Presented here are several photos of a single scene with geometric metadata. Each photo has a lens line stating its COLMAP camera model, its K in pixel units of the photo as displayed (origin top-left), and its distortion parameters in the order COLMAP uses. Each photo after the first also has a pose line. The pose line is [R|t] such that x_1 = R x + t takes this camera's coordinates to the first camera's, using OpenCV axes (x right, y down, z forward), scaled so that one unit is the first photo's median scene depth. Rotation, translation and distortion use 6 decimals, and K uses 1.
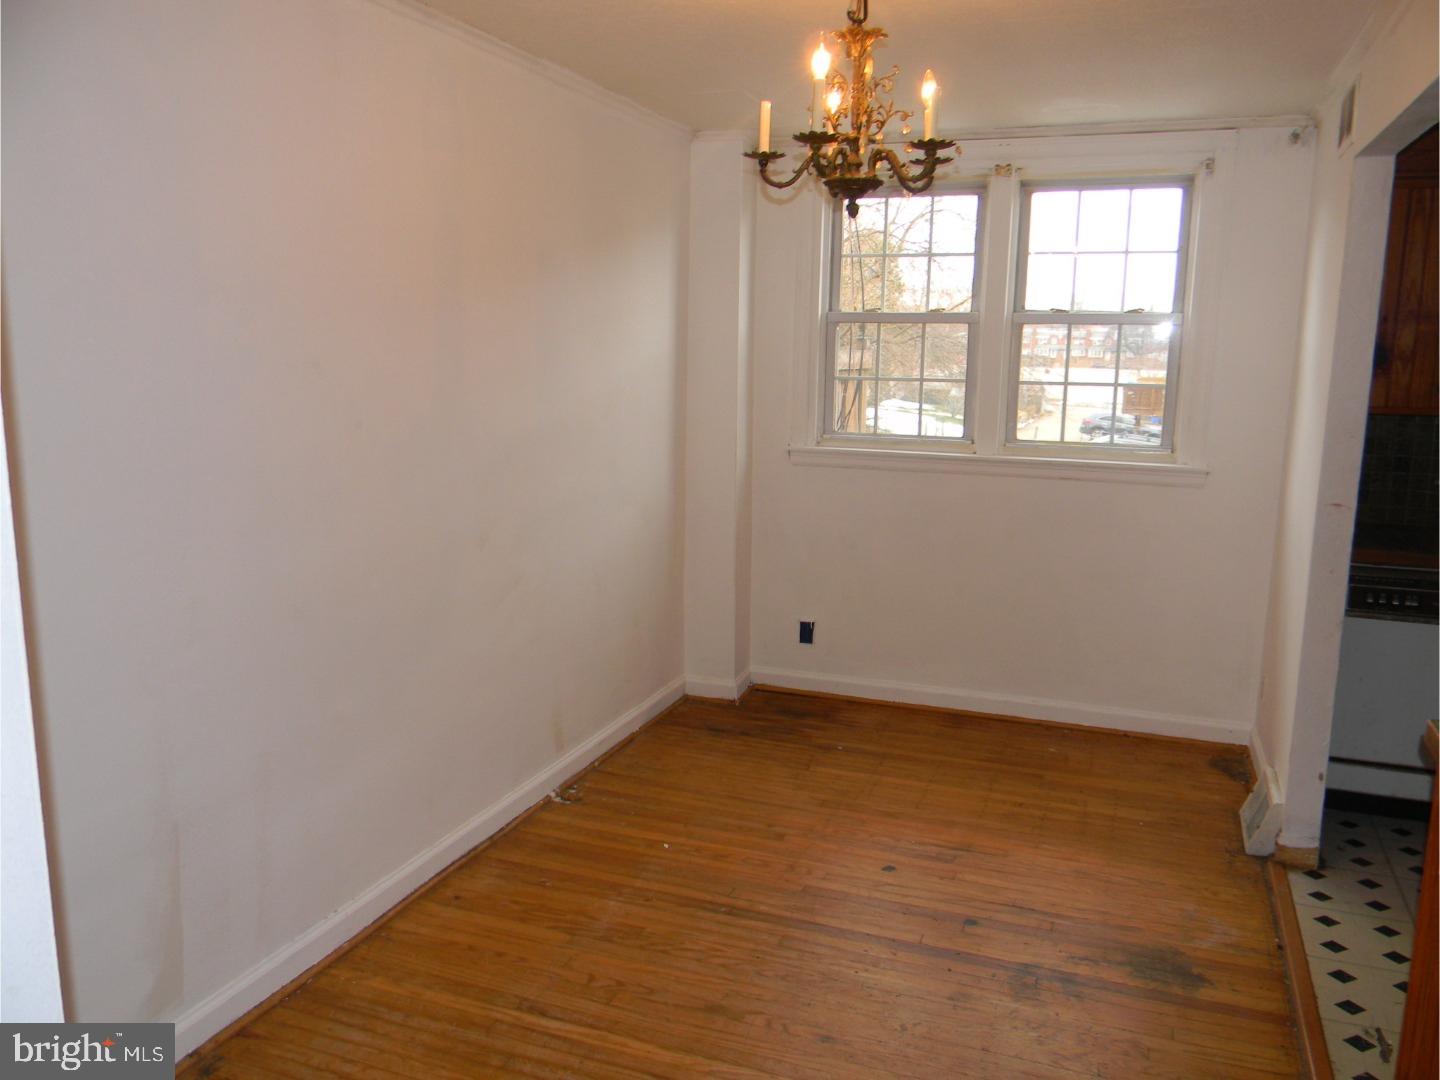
lens RADIAL K [[1157.6, 0, 720.0], [0, 1157.6, 540.0], [0, 0, 1]] dist [0.003181, 0.002334]
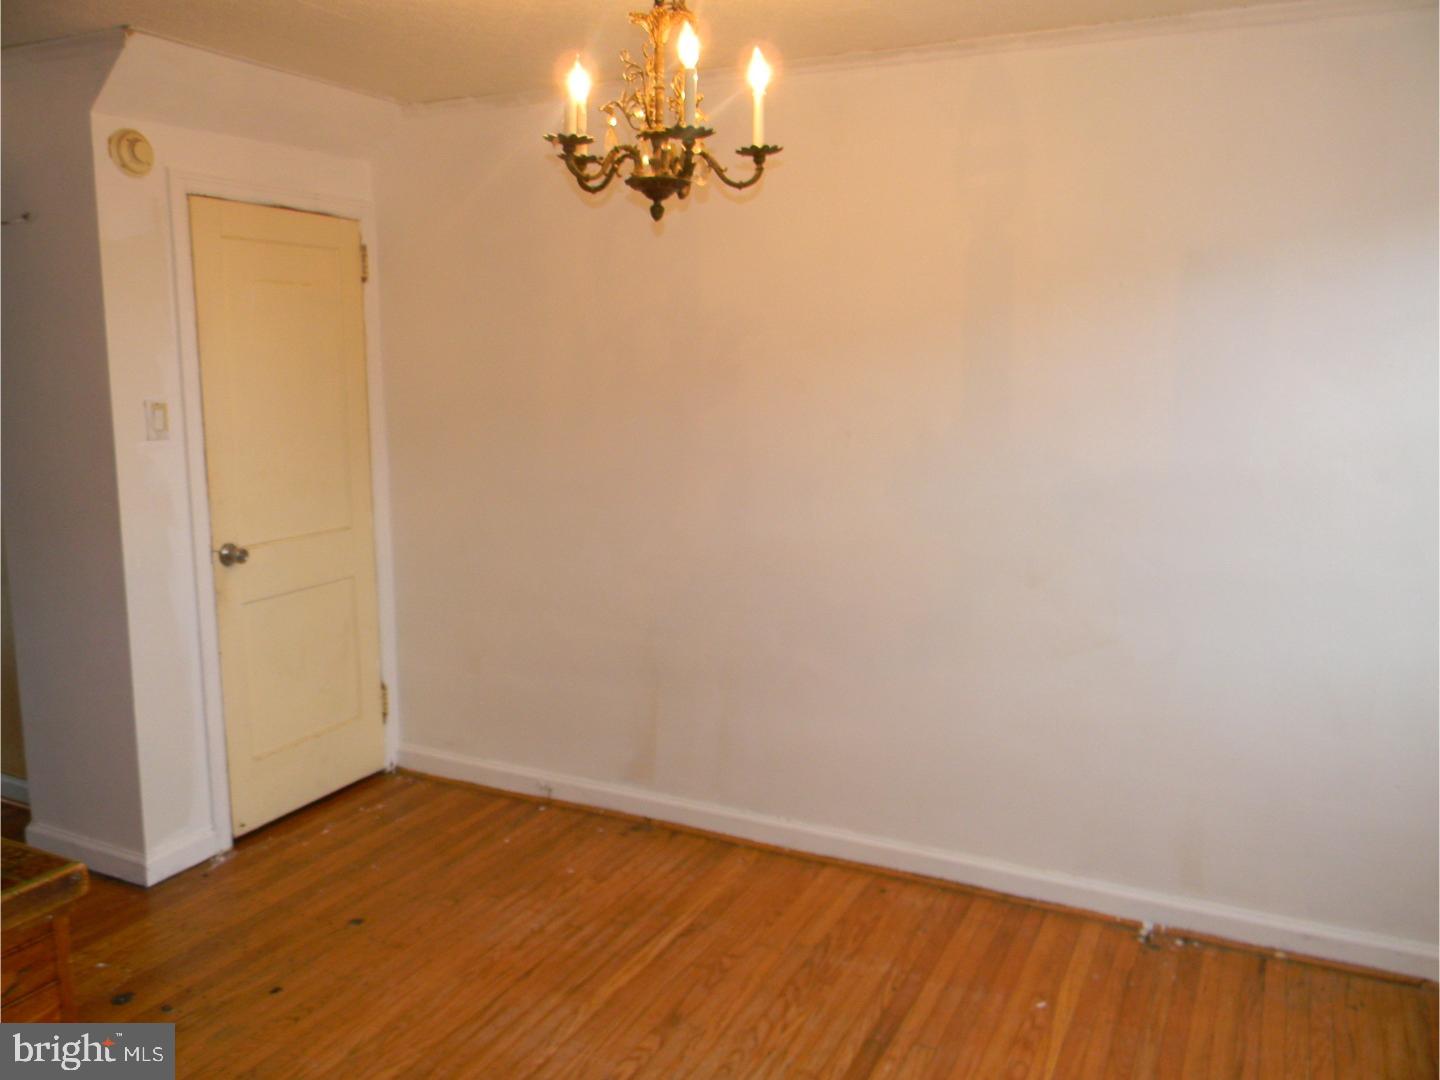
lens RADIAL K [[1201.1, 0, 720.0], [0, 1201.1, 540.0], [0, 0, 1]] dist [-0.006924, -0.003204]
pose [[-0.110203, 0.141944, -0.983721, 0.843840], [-0.177420, 0.971043, 0.159991, -0.151239], [0.977945, 0.192164, -0.081828, 0.924820]]
